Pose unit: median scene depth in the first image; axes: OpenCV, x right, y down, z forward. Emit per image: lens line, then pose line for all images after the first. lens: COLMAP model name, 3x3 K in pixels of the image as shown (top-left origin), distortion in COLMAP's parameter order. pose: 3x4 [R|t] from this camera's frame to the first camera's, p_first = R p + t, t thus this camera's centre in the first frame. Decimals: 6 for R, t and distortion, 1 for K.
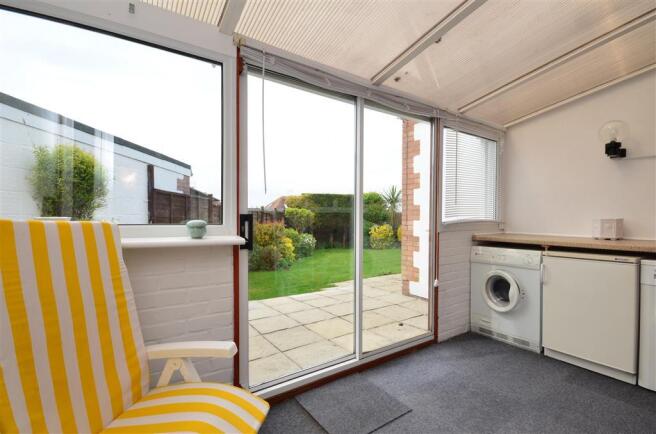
lens RADIAL K [[296.2, 0, 340.8], [0, 296.2, 218.6], [0, 0, 1]] dist [-0.009732, -0.000150]
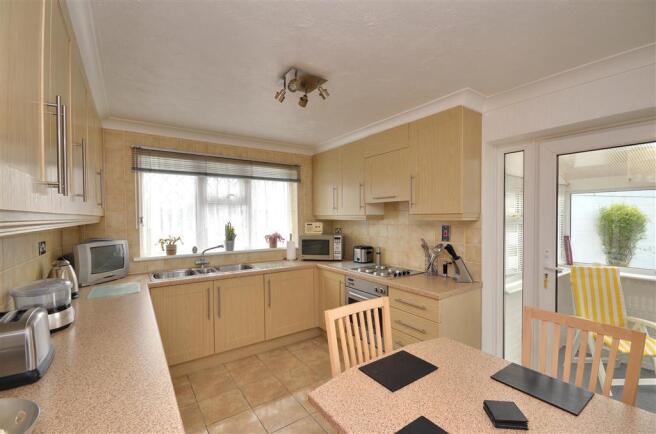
lens RADIAL K [[296.2, 0, 340.8], [0, 296.2, 218.6], [0, 0, 1]] dist [-0.009732, -0.000150]
pose [[0.021850, 0.004701, -0.999750, 0.758070], [0.002143, 0.999986, 0.004749, -0.189160], [0.999759, -0.002246, 0.021839, -0.660333]]
